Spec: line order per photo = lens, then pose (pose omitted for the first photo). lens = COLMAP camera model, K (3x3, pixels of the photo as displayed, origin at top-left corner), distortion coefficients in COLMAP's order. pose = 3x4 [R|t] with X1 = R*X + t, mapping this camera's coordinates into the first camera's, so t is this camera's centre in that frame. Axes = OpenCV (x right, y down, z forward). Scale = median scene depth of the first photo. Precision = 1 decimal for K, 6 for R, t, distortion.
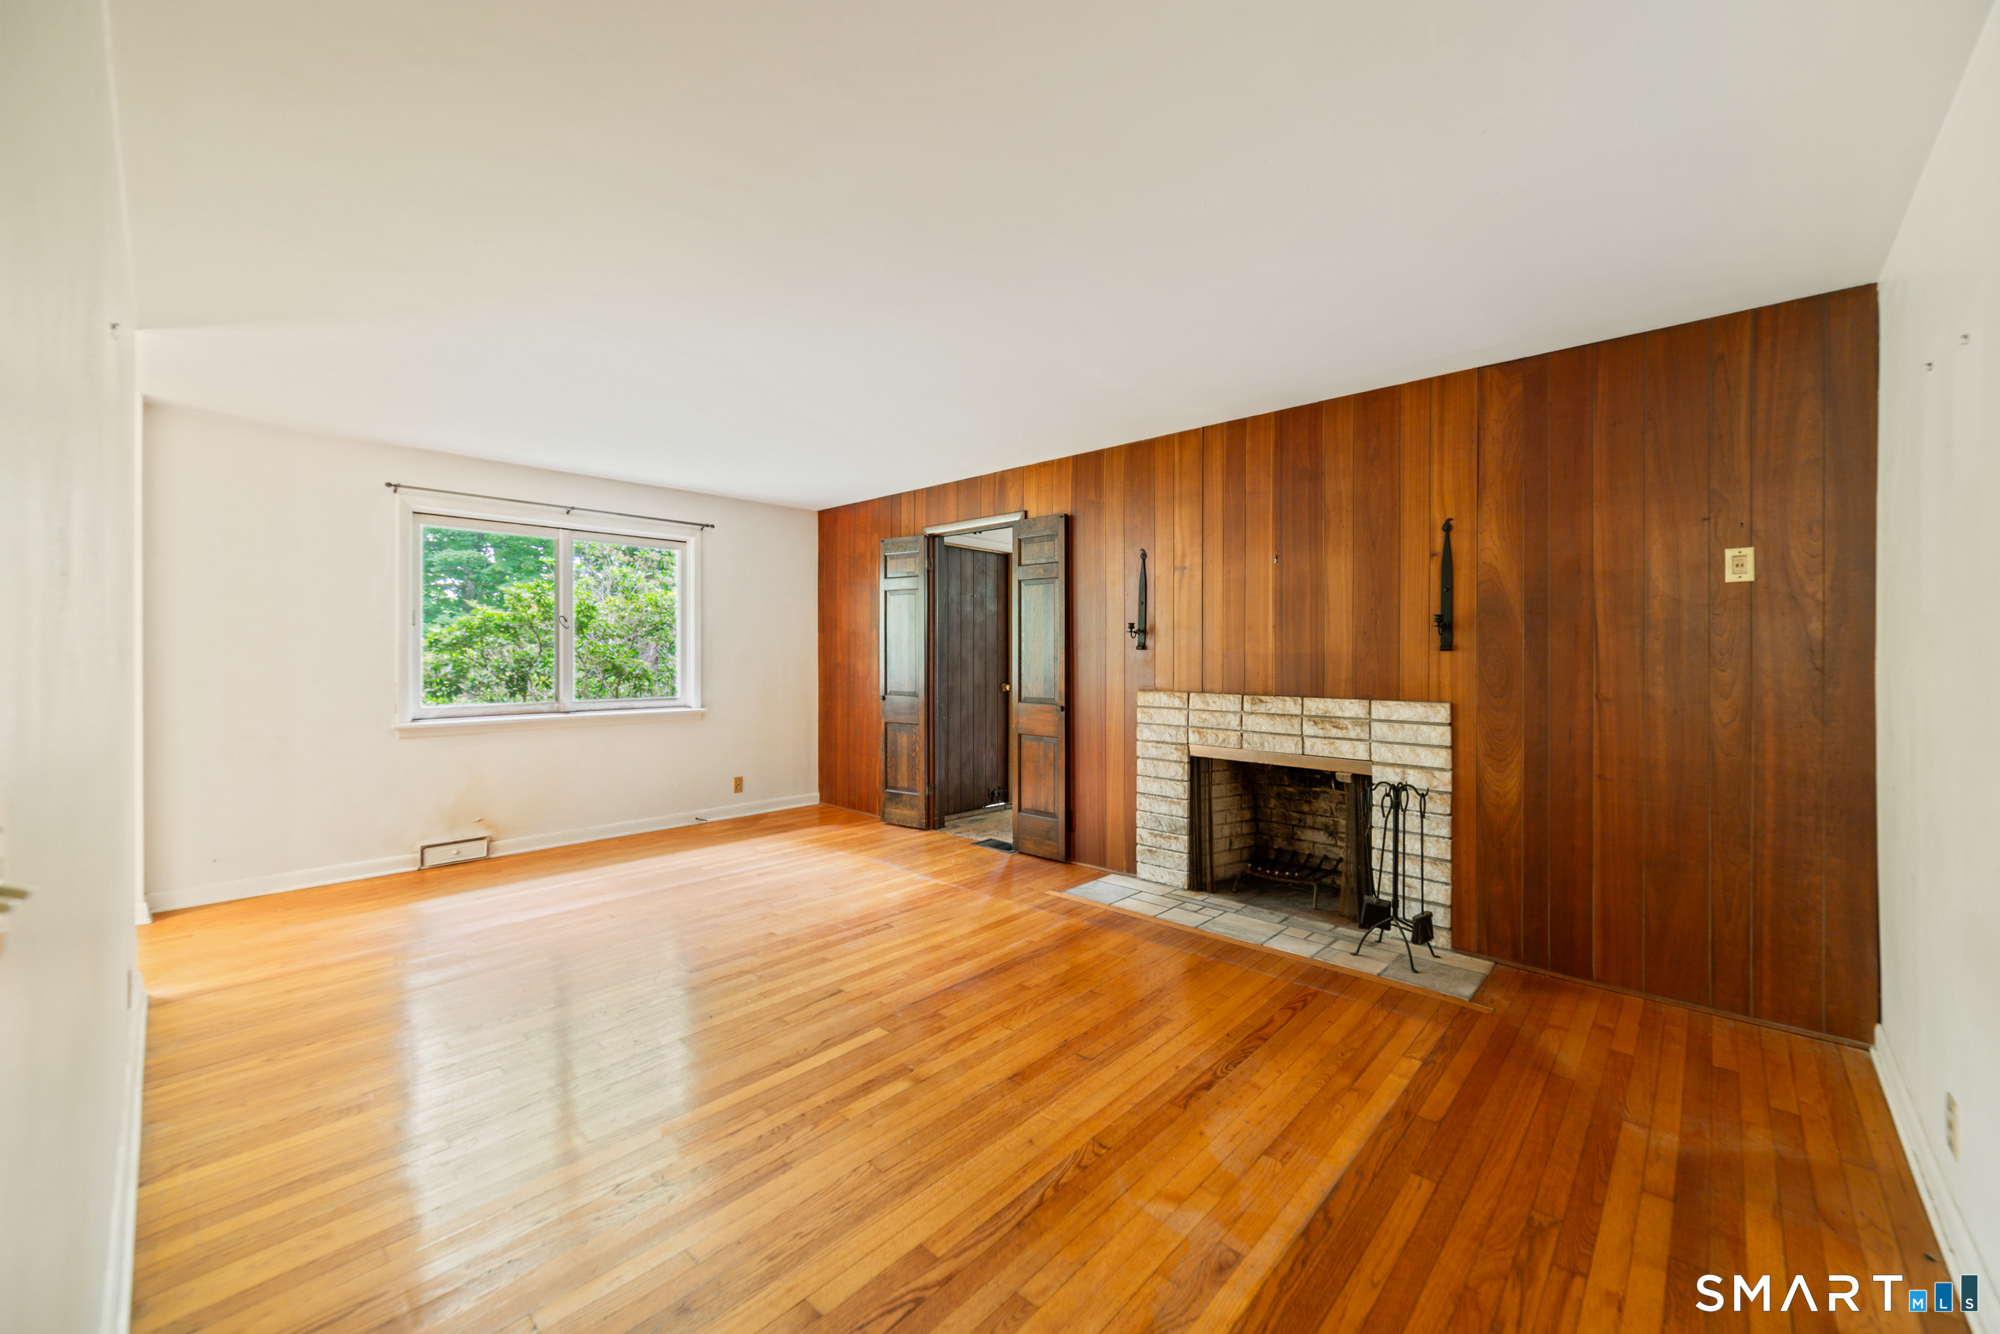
lens RADIAL K [[776.8, 0, 993.0], [0, 776.8, 651.8], [0, 0, 1]] dist [-0.000289, 0.000717]
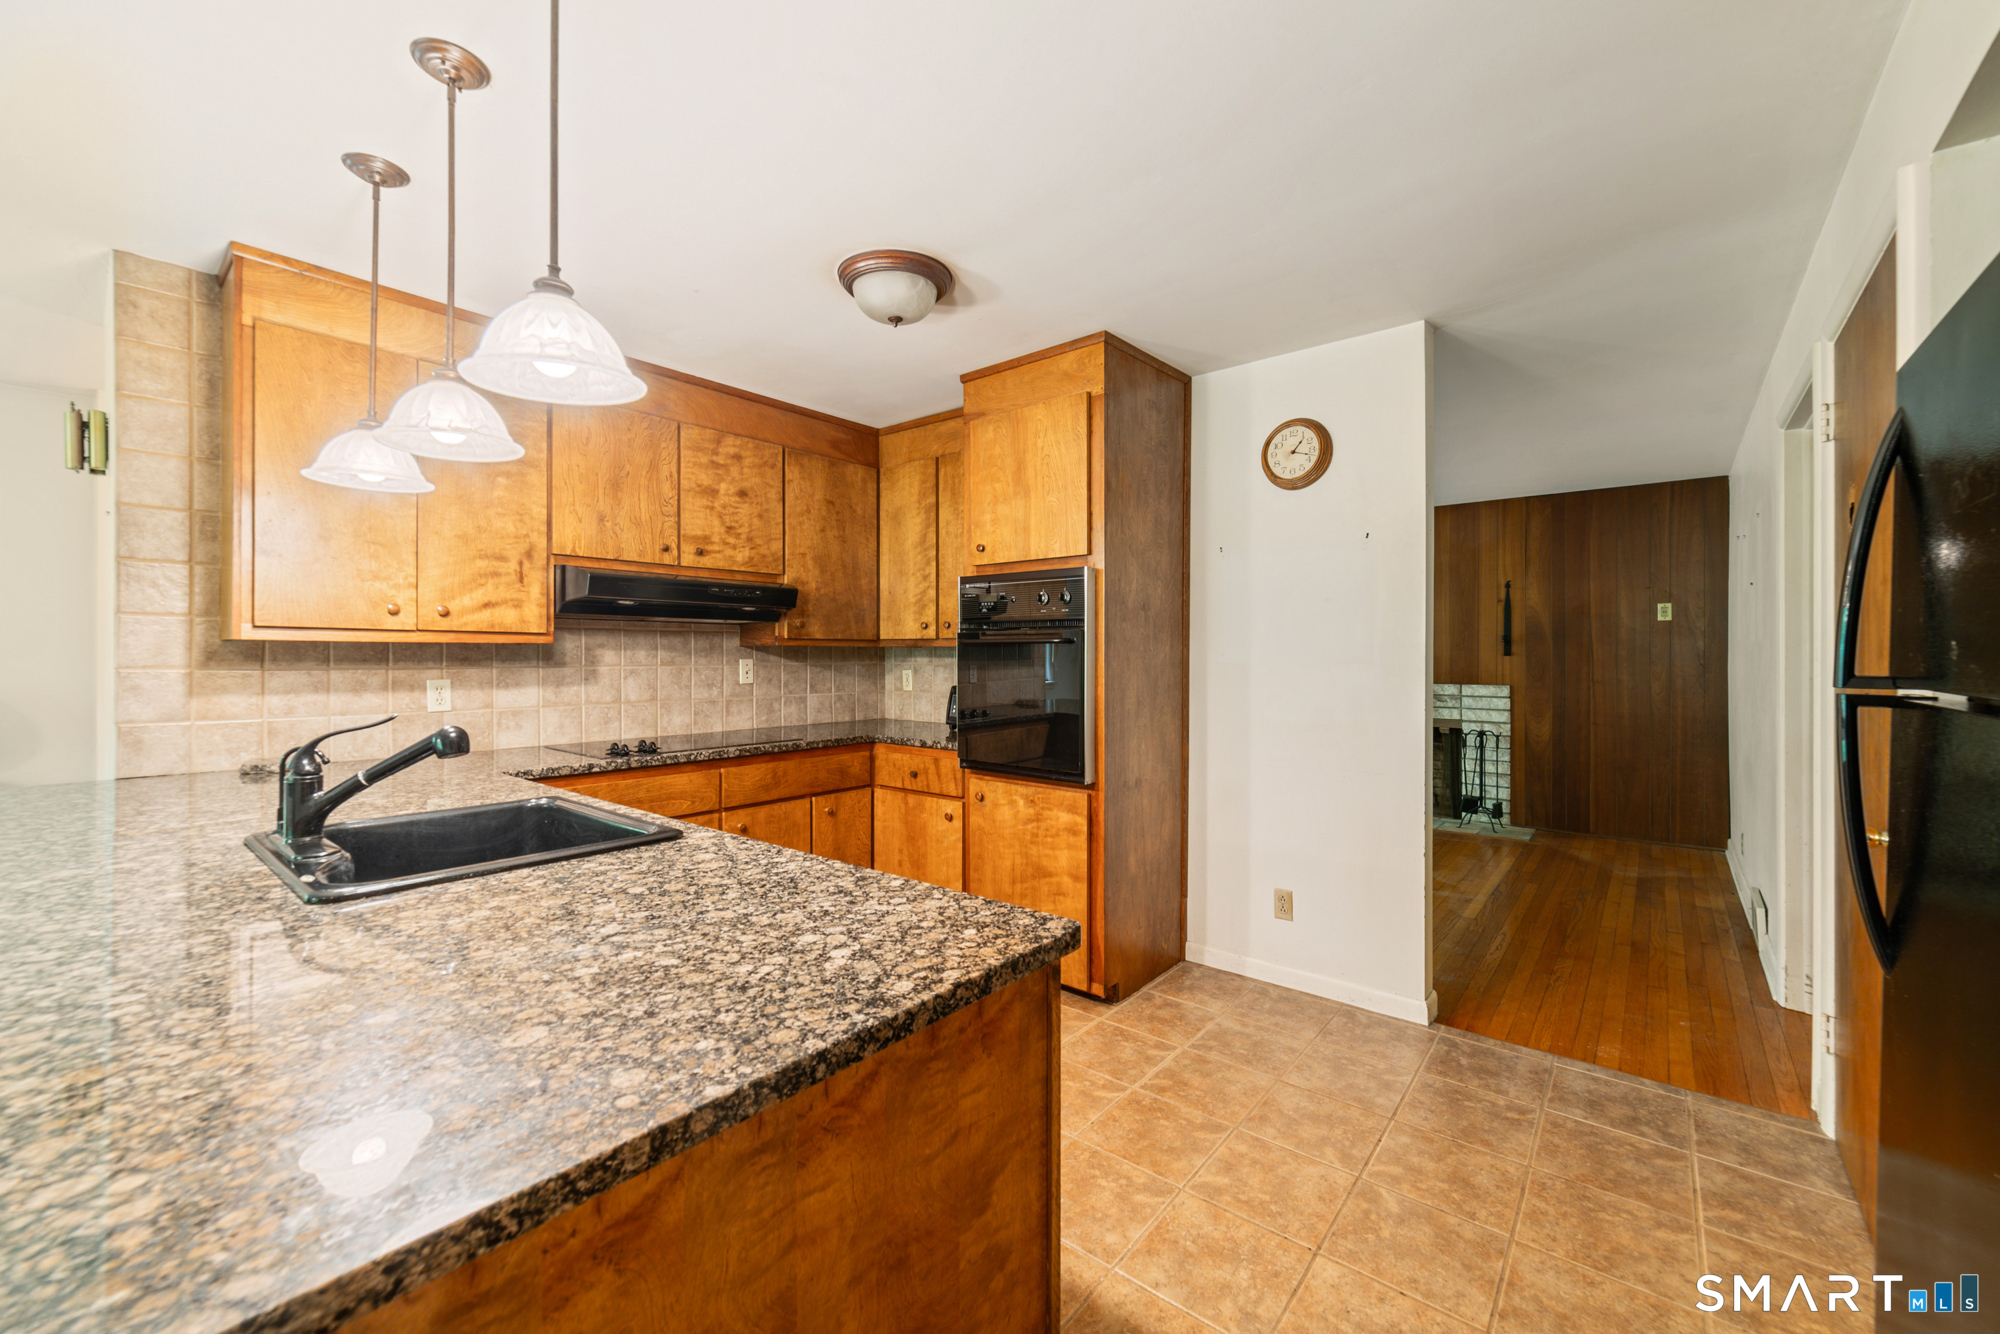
lens RADIAL K [[776.8, 0, 1005.5], [0, 776.8, 651.7], [0, 0, 1]] dist [-0.000289, 0.000717]
pose [[0.998508, 0.003406, 0.054491, -0.691324], [-0.003110, 0.999980, -0.005520, 0.003209], [-0.054509, 0.005343, 0.998499, -0.742582]]
